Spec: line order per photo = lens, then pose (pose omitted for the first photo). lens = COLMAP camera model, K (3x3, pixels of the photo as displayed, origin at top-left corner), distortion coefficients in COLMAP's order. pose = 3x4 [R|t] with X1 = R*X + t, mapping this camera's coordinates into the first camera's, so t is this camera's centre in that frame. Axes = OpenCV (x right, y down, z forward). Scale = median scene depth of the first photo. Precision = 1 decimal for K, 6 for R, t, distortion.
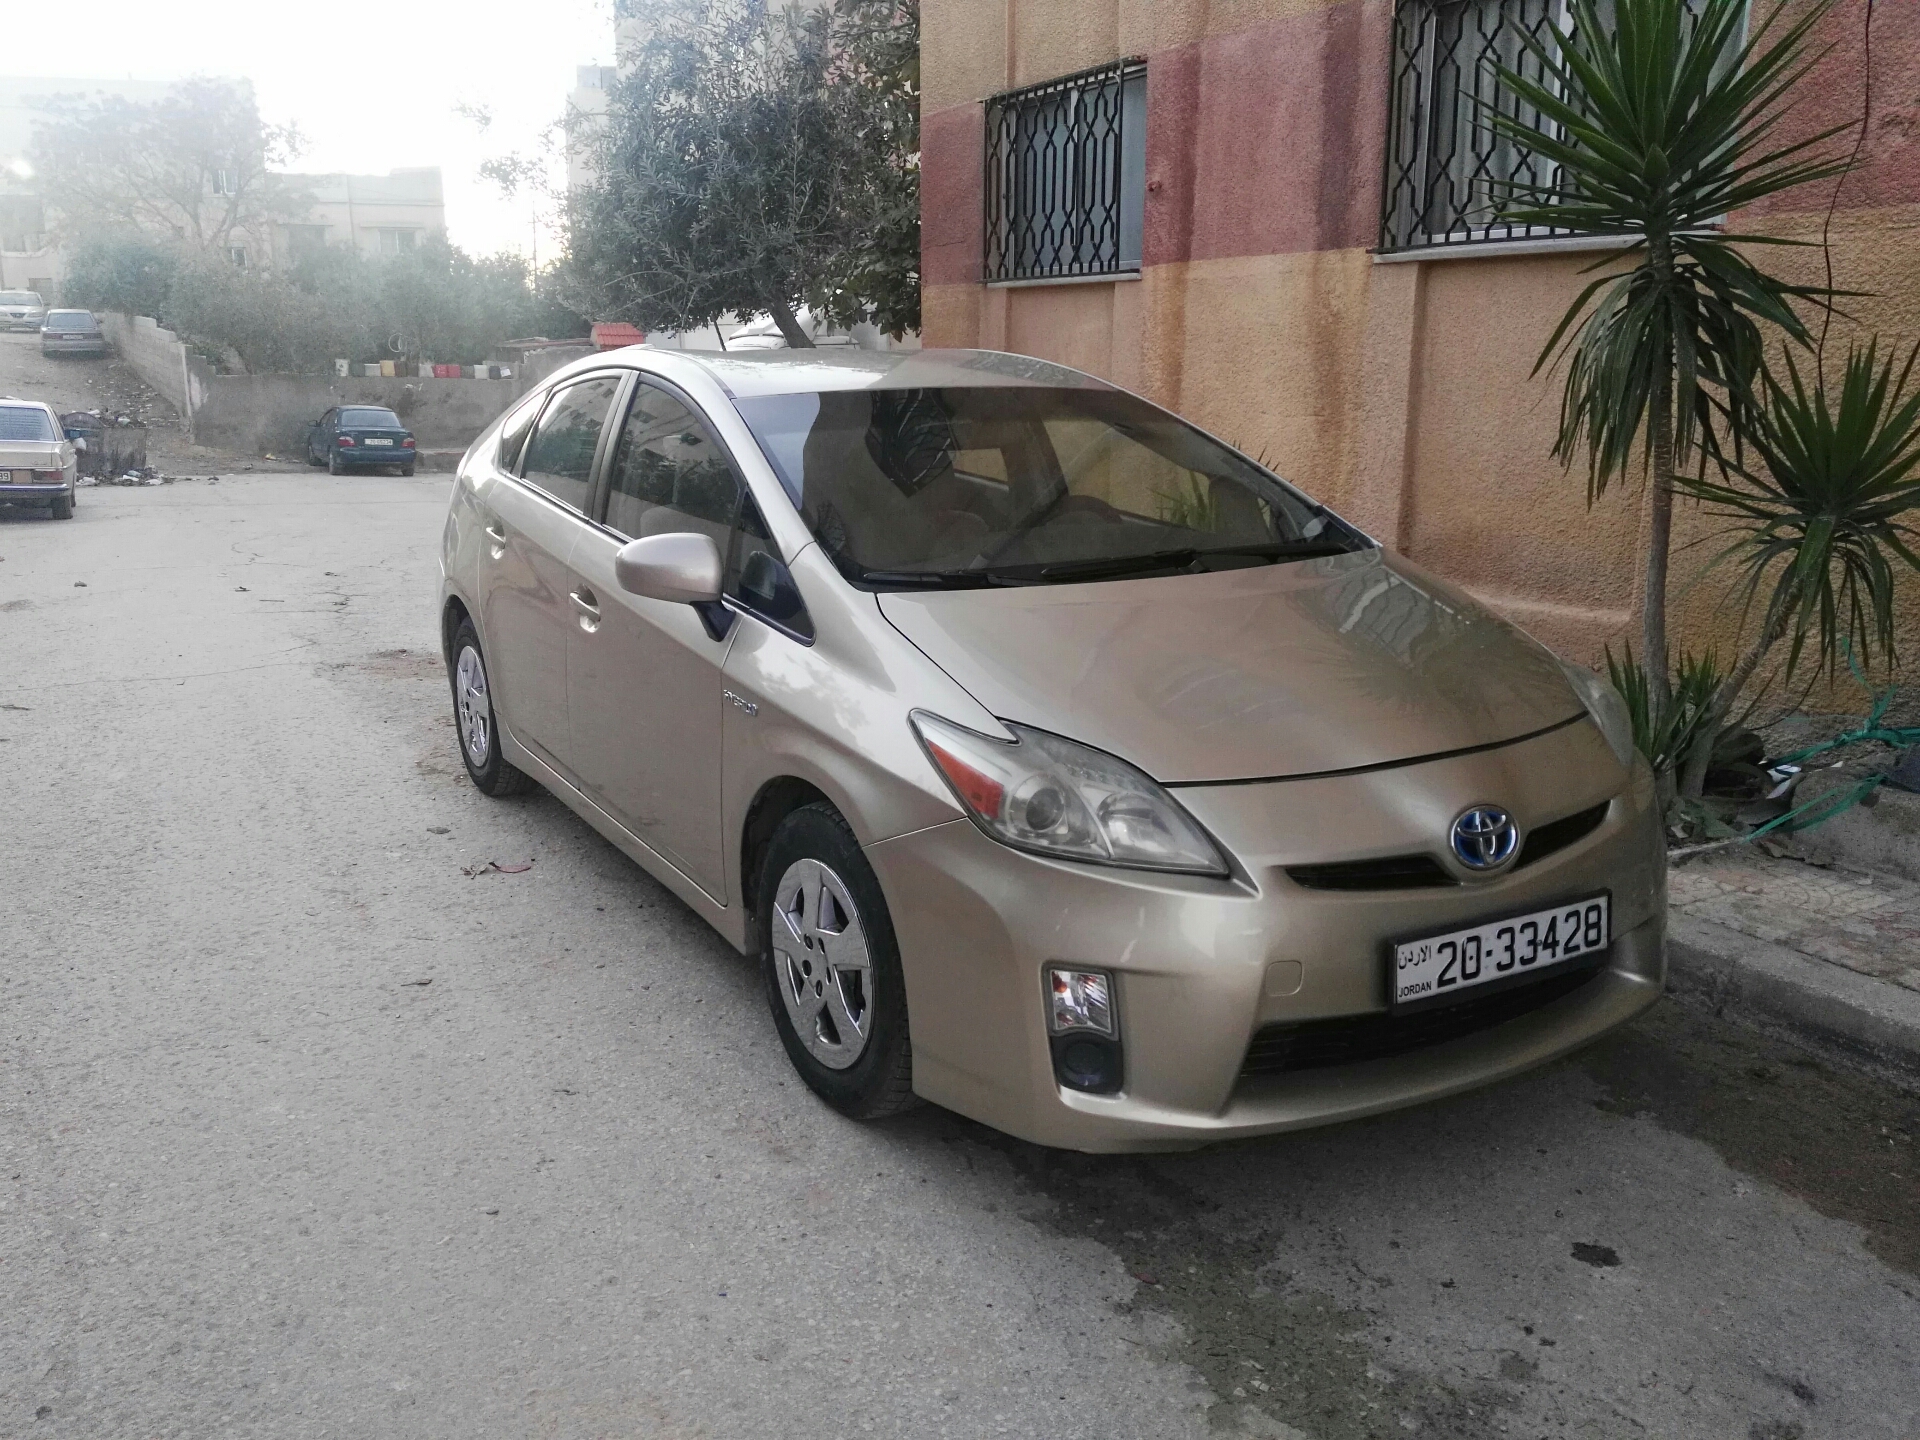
lens RADIAL K [[1575.3, 0, 927.8], [0, 1575.3, 766.1], [0, 0, 1]] dist [0.045701, -0.050791]
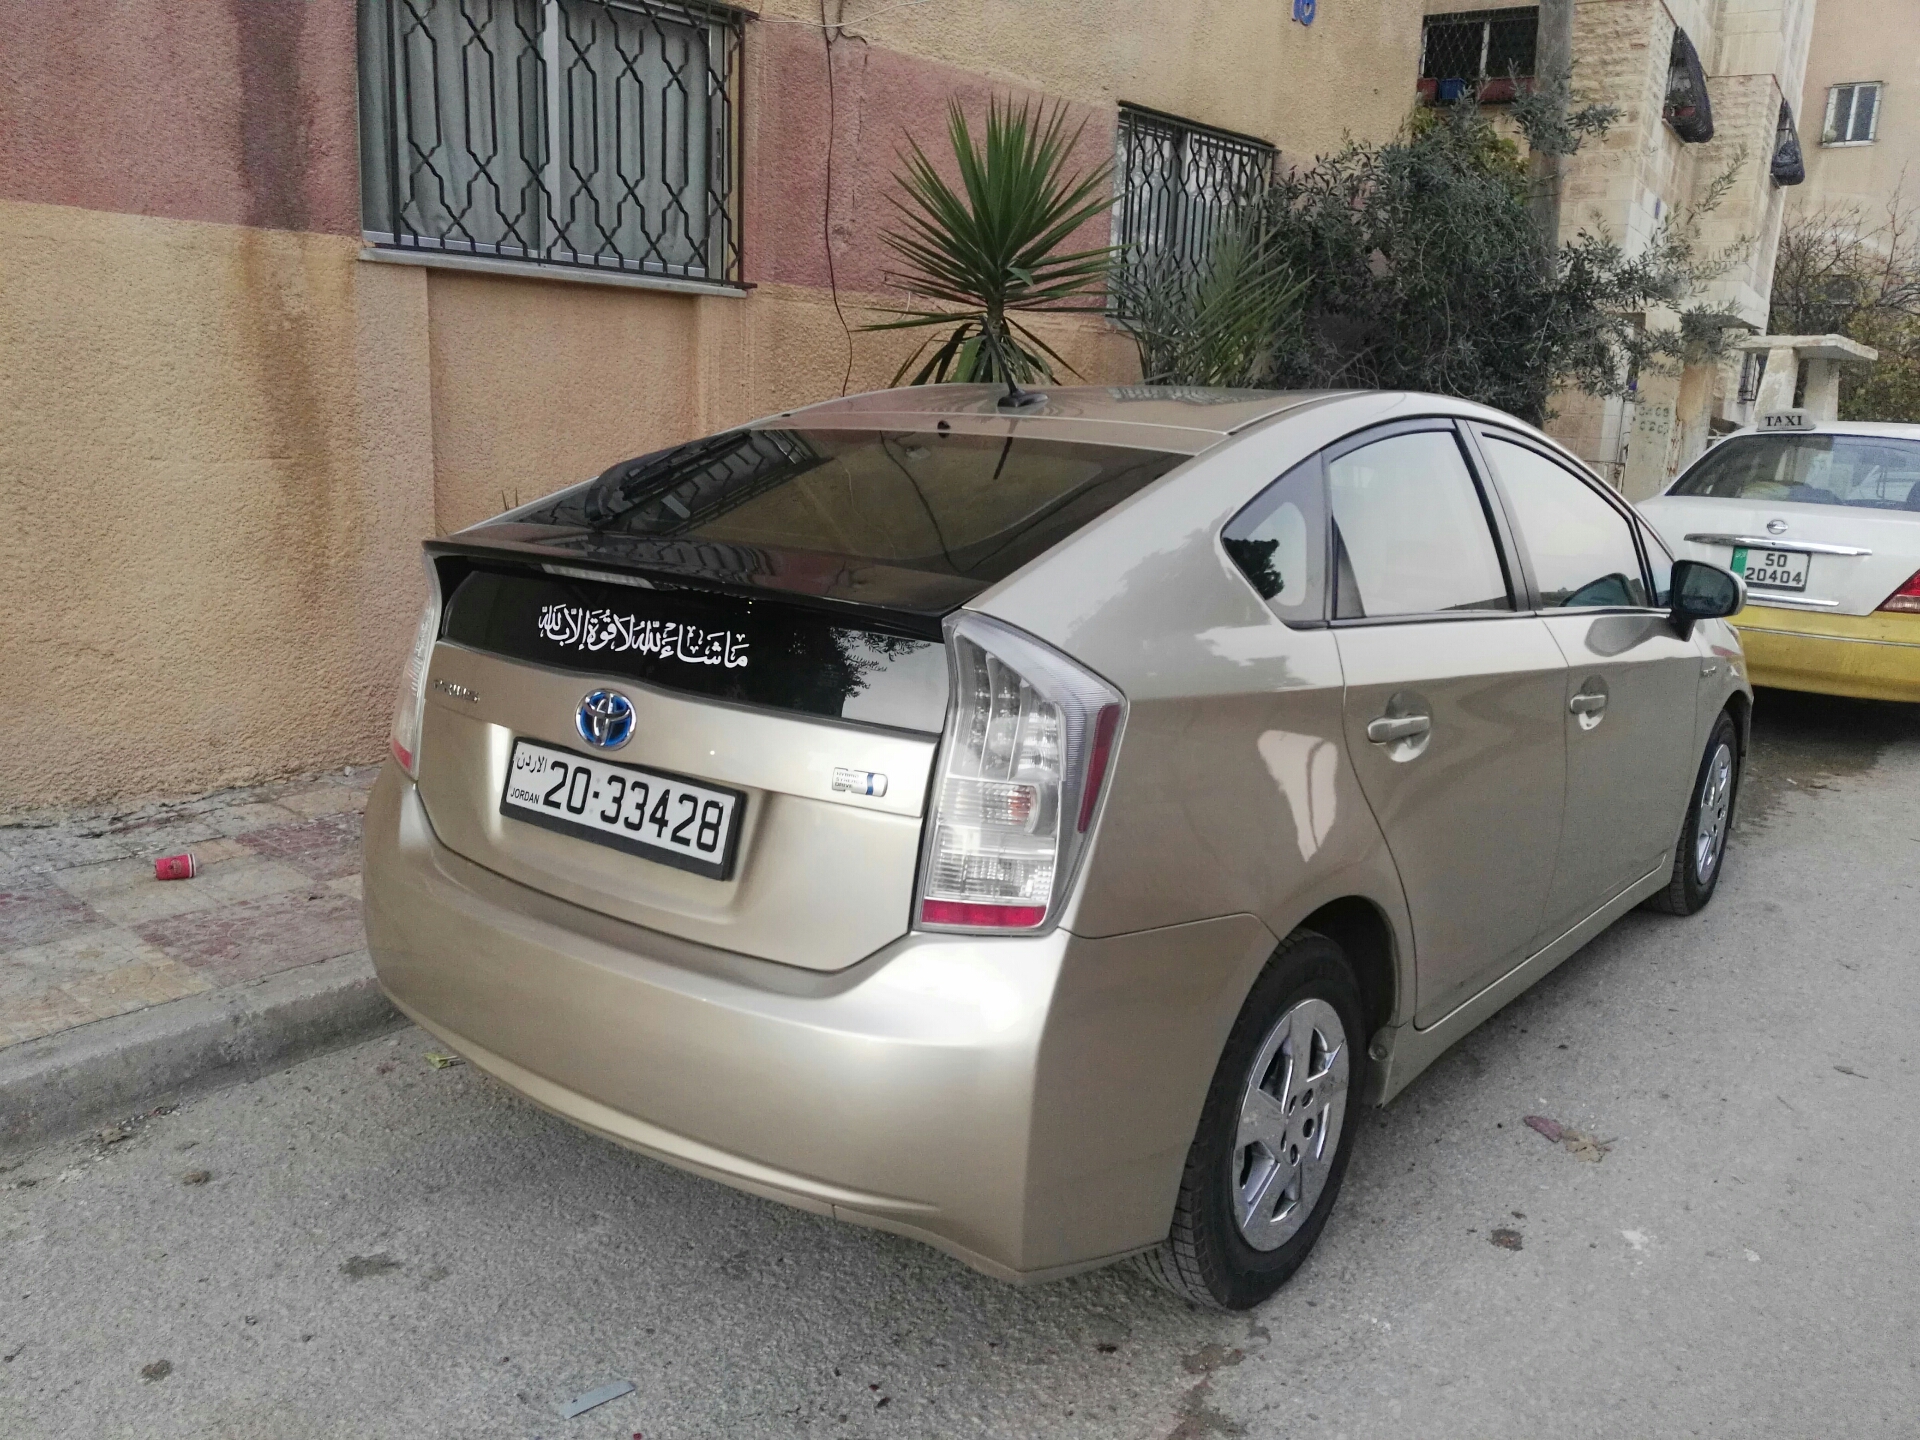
lens RADIAL K [[1575.3, 0, 968.9], [0, 1575.3, 726.9], [0, 0, 1]] dist [0.045701, -0.050791]
pose [[-0.374567, -0.204791, 0.904301, -1.052580], [0.202867, 0.933571, 0.295449, -0.501244], [-0.904734, 0.294118, -0.308140, 1.904387]]
